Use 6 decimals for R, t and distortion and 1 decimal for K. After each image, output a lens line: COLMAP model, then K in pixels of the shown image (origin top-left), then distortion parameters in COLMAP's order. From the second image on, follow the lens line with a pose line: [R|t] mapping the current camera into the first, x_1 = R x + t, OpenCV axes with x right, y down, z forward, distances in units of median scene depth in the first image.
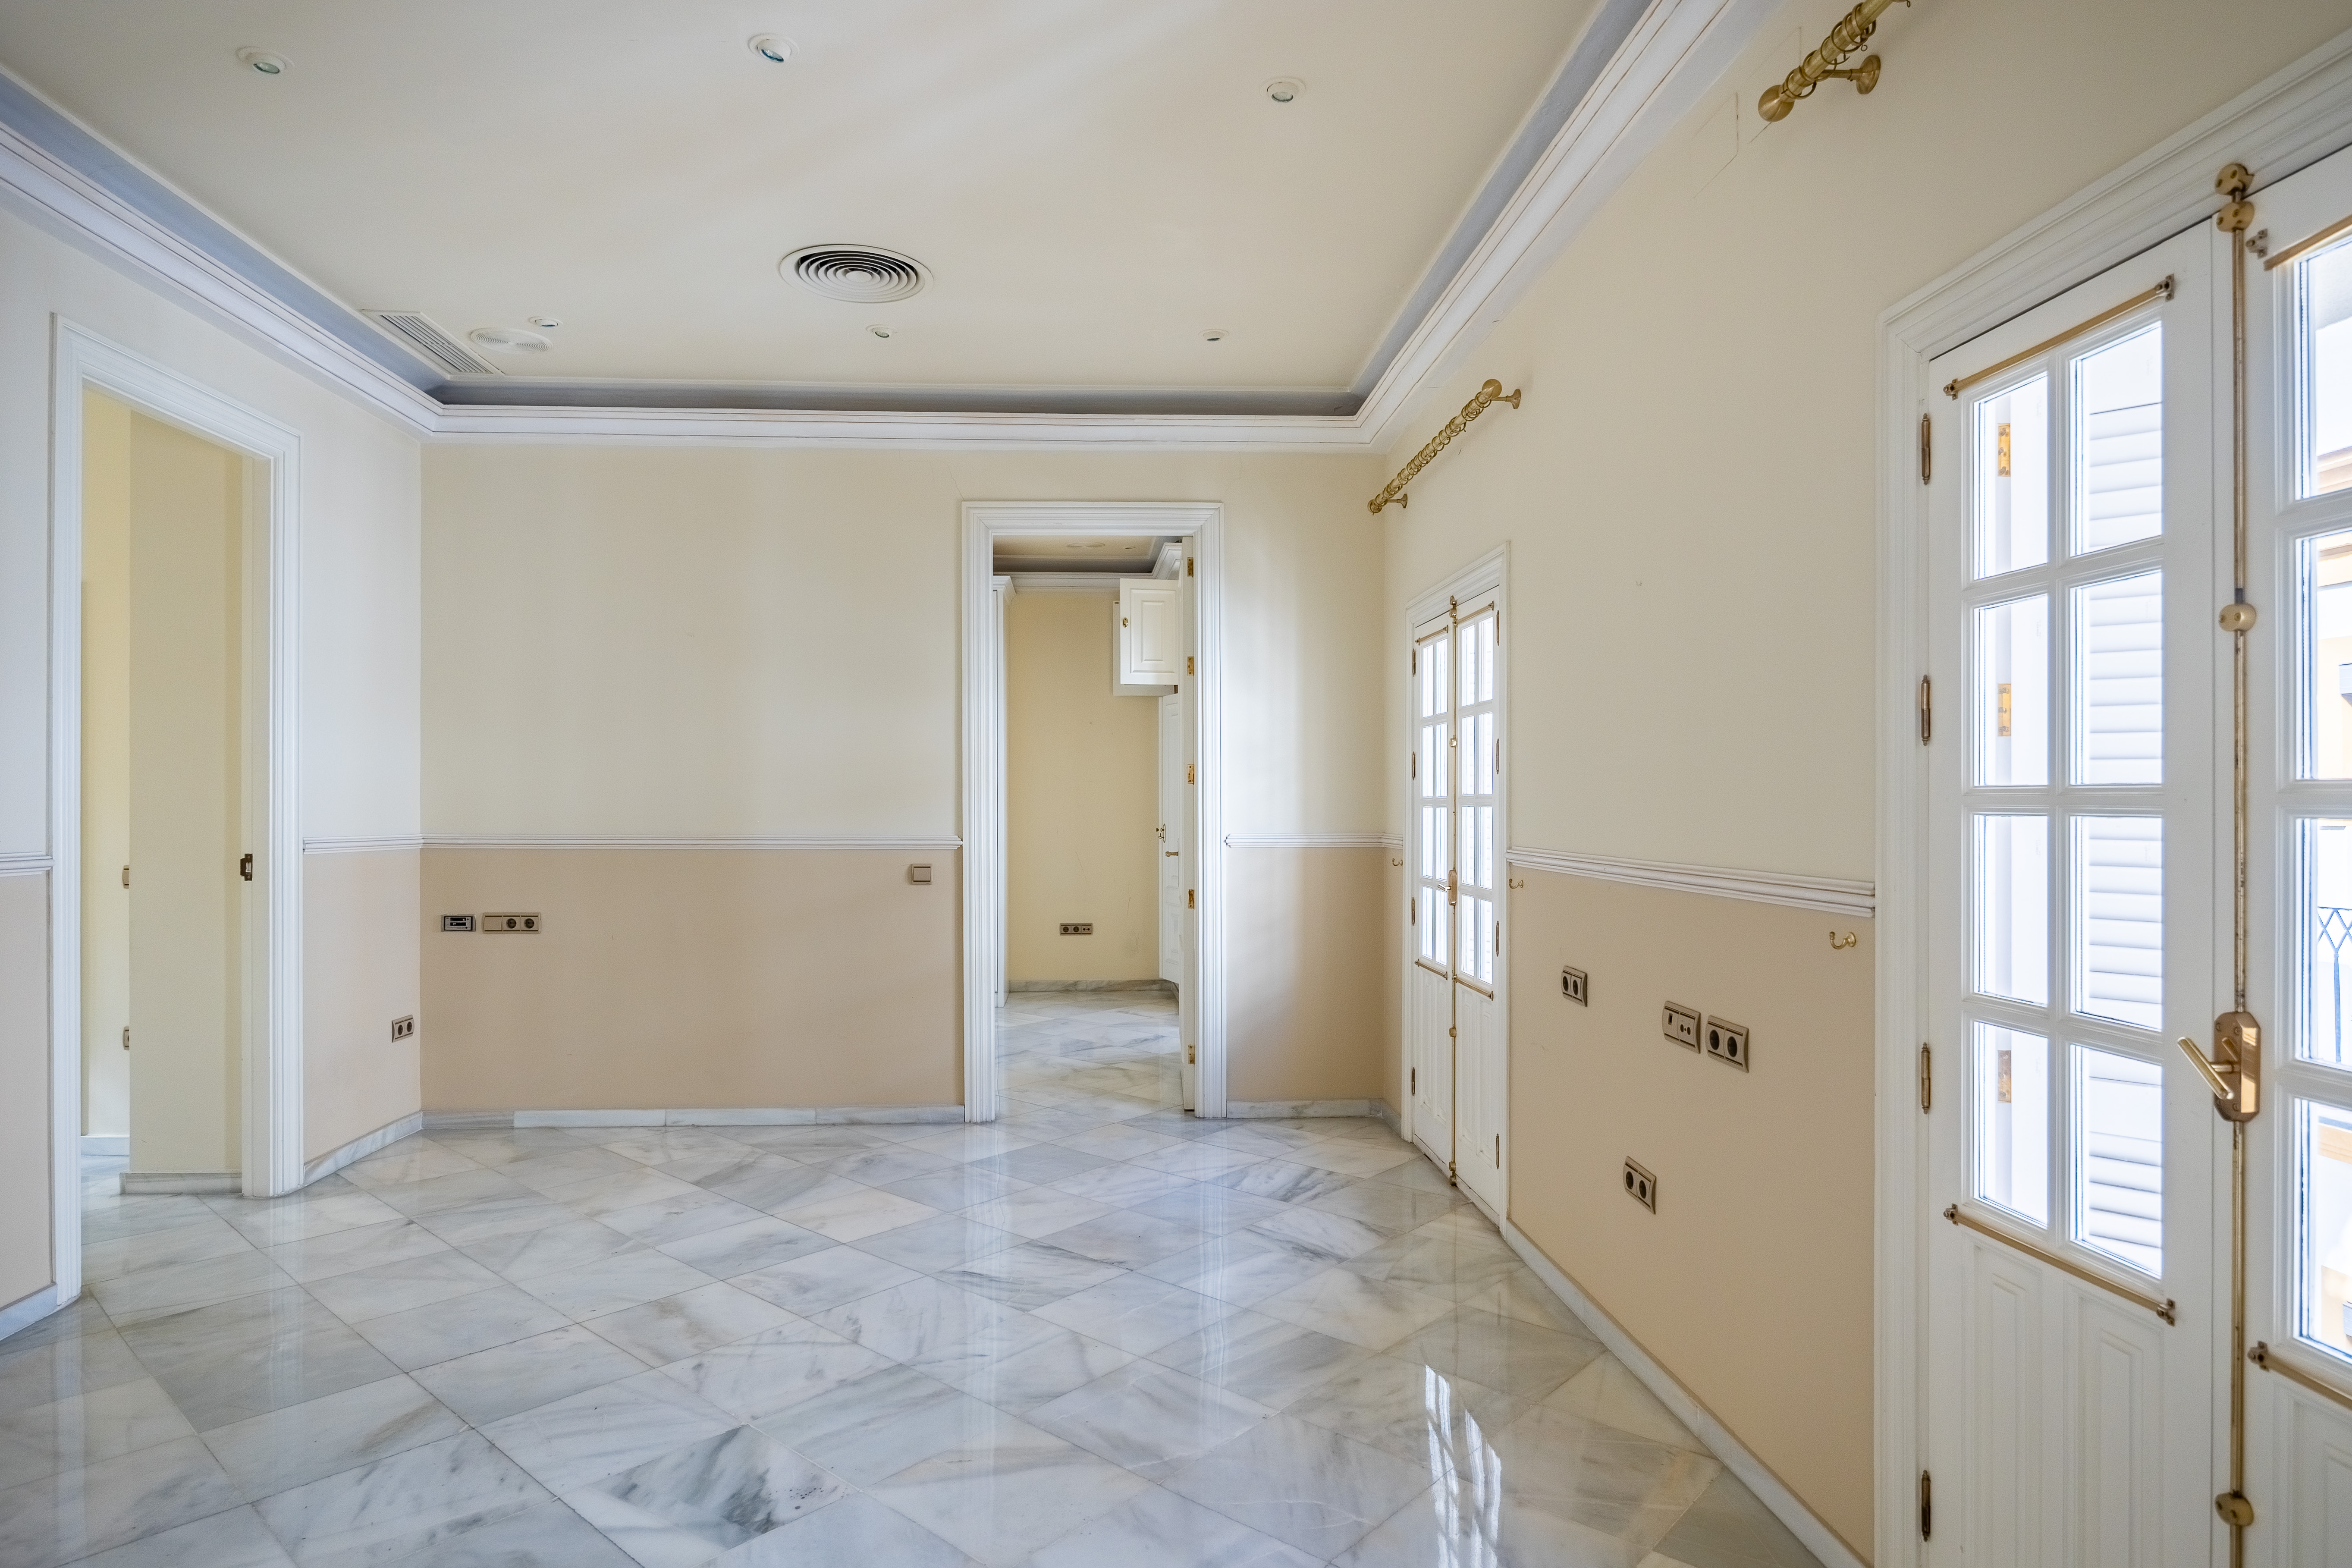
lens RADIAL K [[1320.3, 0, 1175.7], [0, 1320.3, 797.3], [0, 0, 1]] dist [-0.004797, -0.000654]
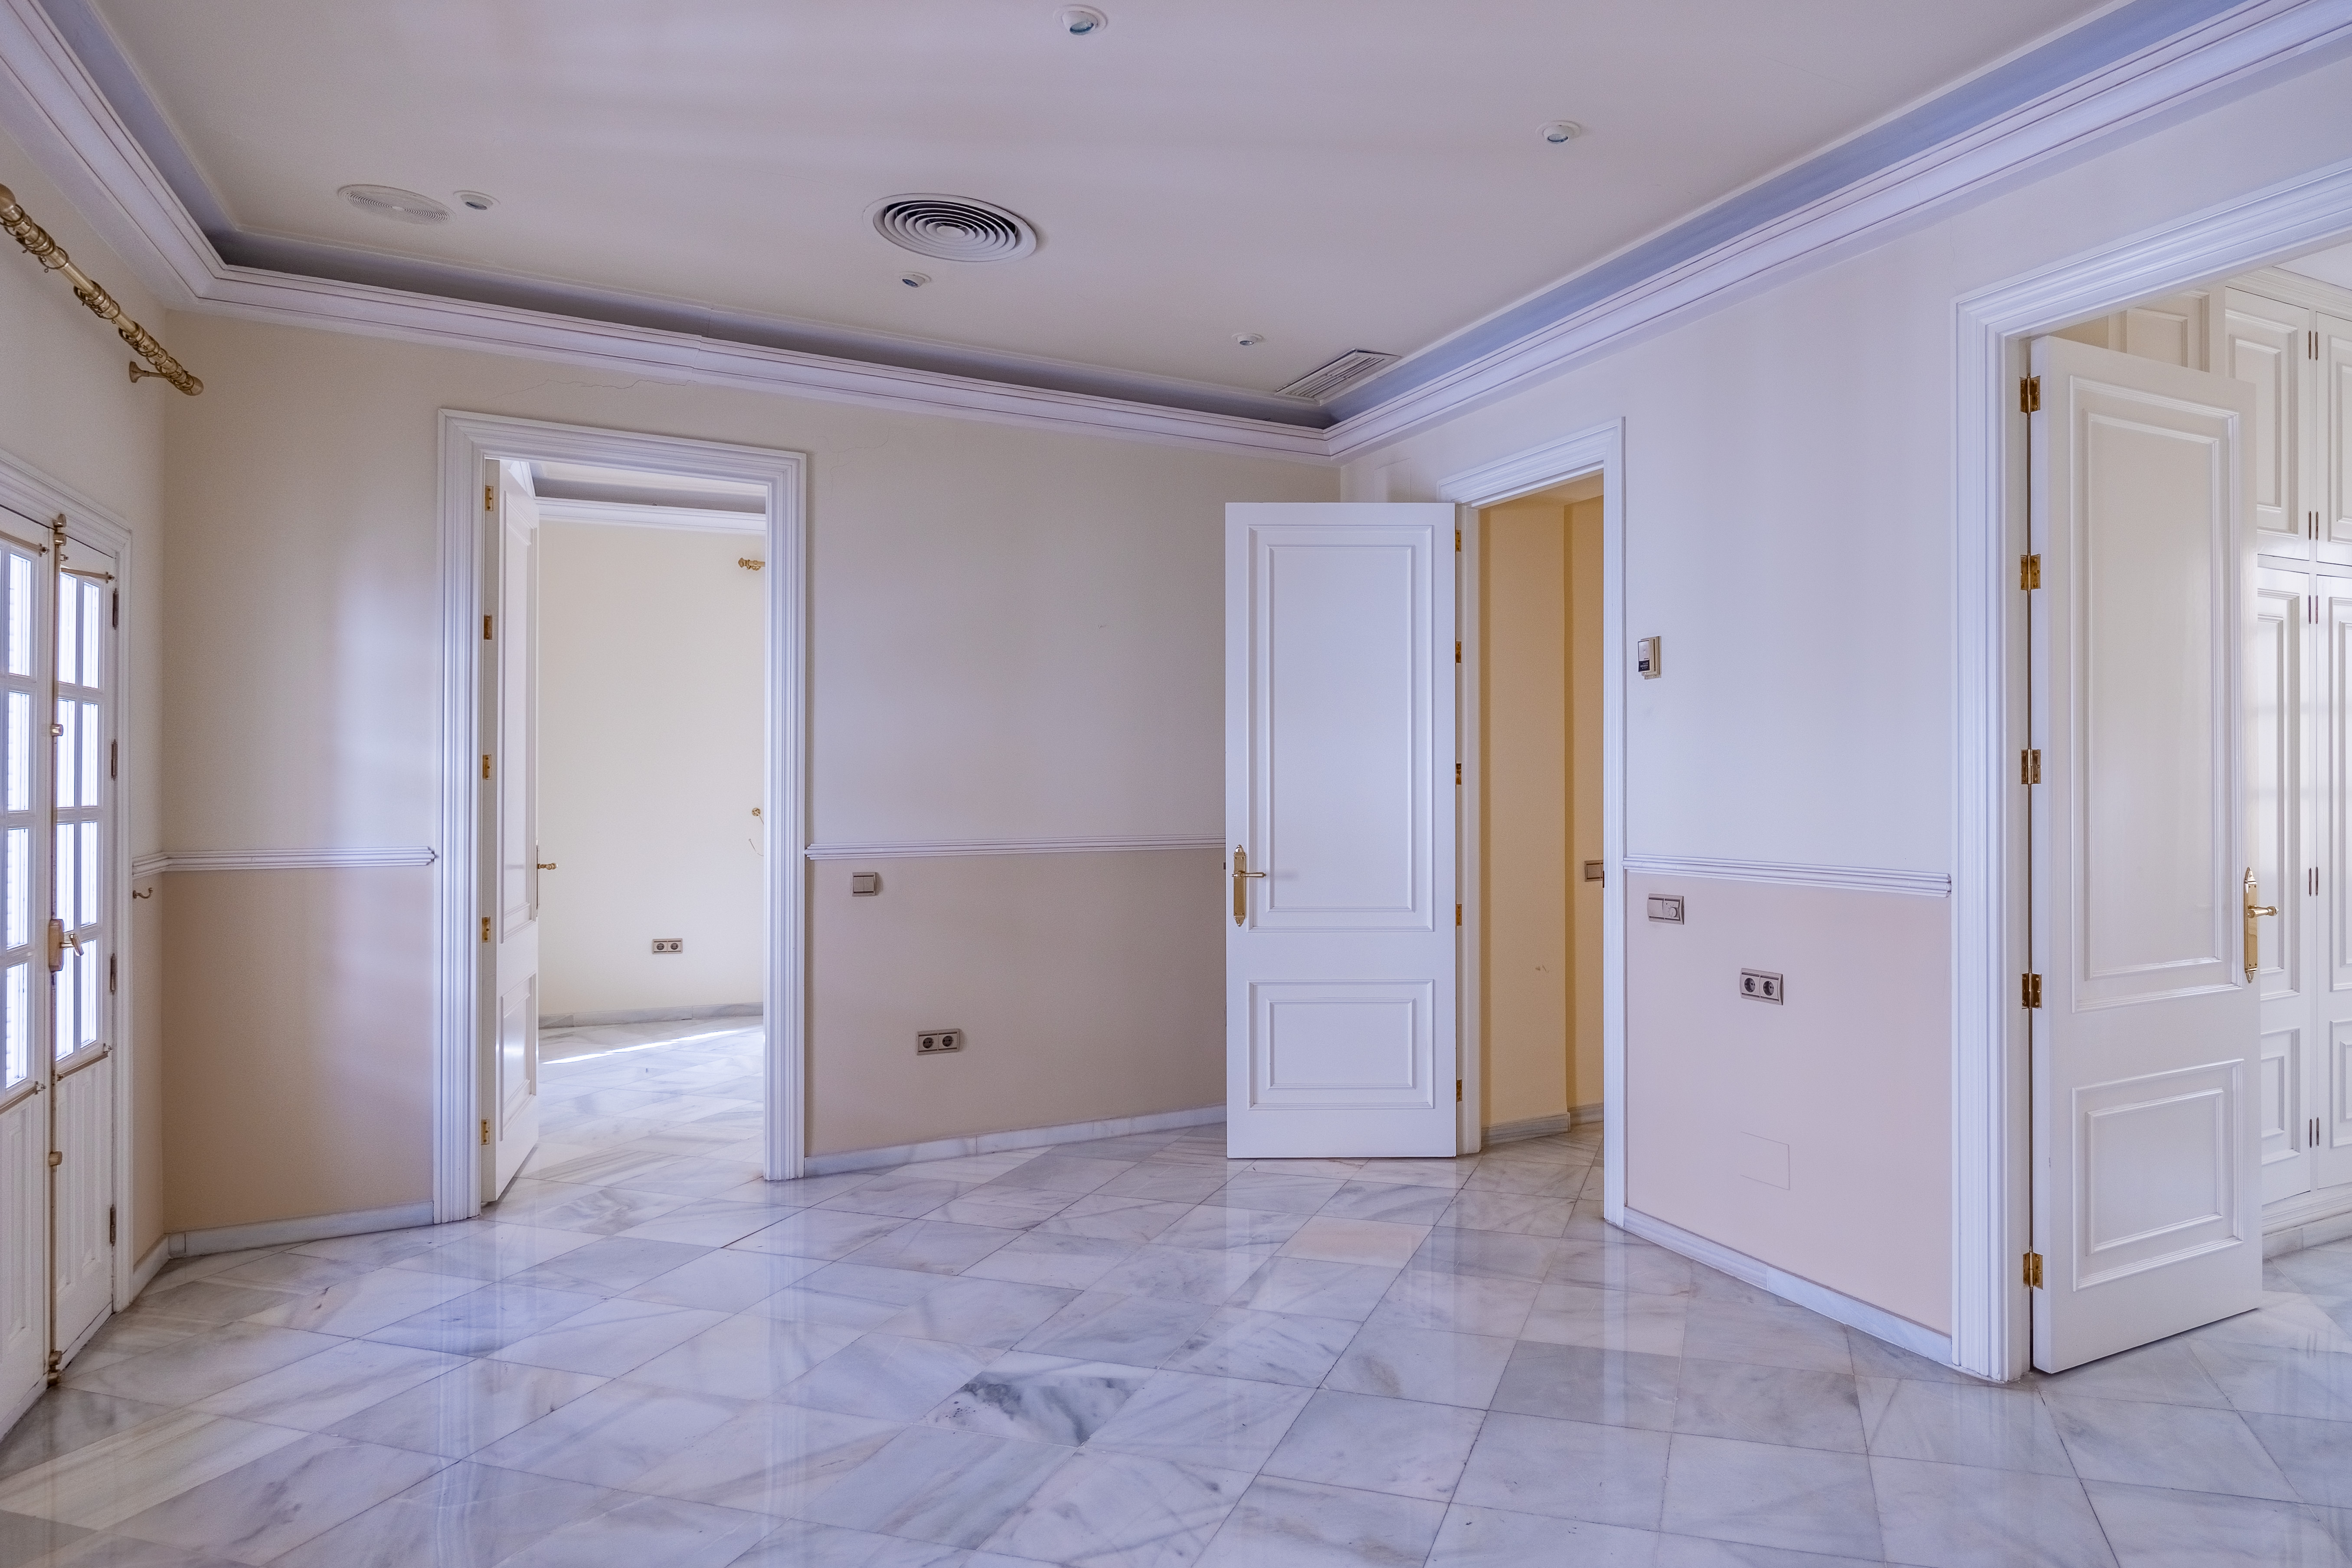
lens RADIAL K [[1320.3, 0, 1170.0], [0, 1320.3, 781.3], [0, 0, 1]] dist [-0.004797, -0.000654]
pose [[-0.944813, 0.003259, -0.327593, -0.074305], [0.002931, 0.999995, 0.001492, -0.006110], [0.327596, 0.000450, -0.944818, 1.833692]]
